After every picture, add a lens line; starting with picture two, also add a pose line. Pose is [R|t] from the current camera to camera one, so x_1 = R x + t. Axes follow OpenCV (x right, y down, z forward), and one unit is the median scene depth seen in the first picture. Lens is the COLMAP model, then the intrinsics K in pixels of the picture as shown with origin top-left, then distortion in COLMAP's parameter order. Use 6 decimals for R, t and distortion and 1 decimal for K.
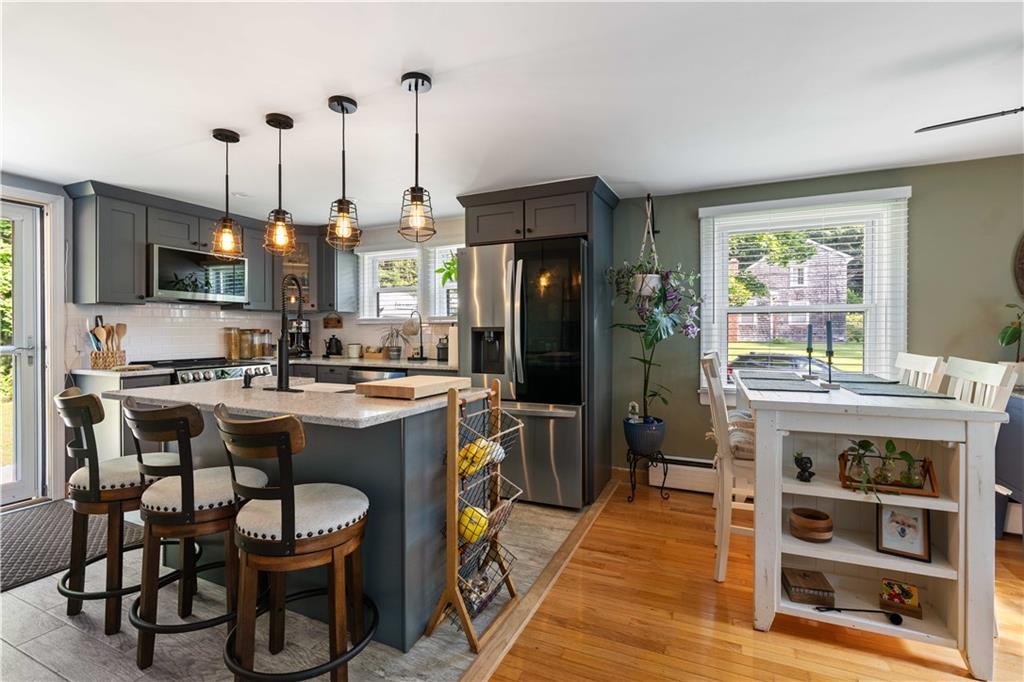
lens RADIAL K [[468.3, 0, 509.5], [0, 468.3, 334.2], [0, 0, 1]] dist [-0.007345, -0.000142]
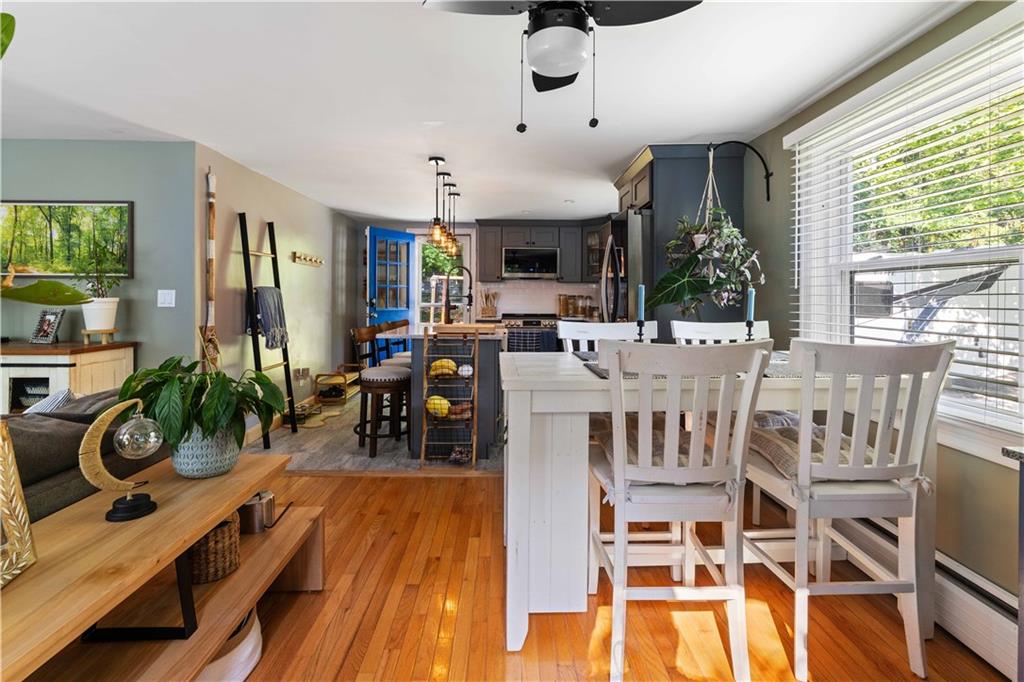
lens RADIAL K [[470.3, 0, 512.0], [0, 470.3, 294.7], [0, 0, 1]] dist [-0.015424, -0.000185]
pose [[0.433950, -0.002368, -0.900934, 0.900856], [-0.010263, 0.999919, -0.007572, 0.000307], [0.900878, 0.012532, 0.433891, 0.265333]]
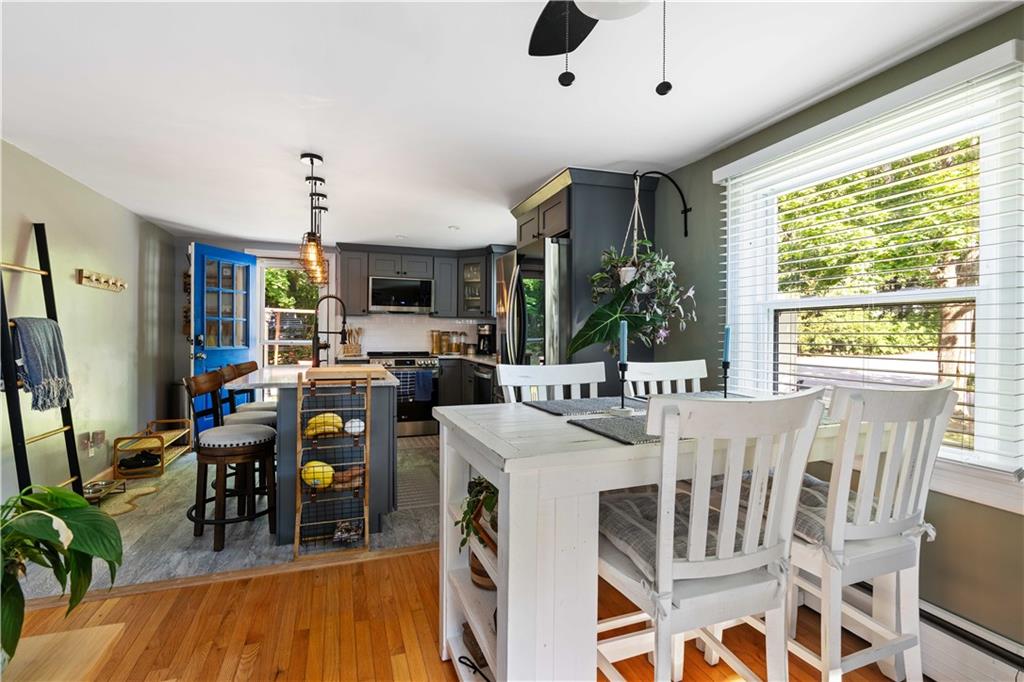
lens RADIAL K [[468.3, 0, 509.5], [0, 468.3, 334.2], [0, 0, 1]] dist [-0.007345, -0.000142]
pose [[0.703829, 0.005947, -0.710344, 0.706257], [-0.011189, 0.999934, -0.002715, -0.001528], [0.710281, 0.009859, 0.703849, 0.240363]]
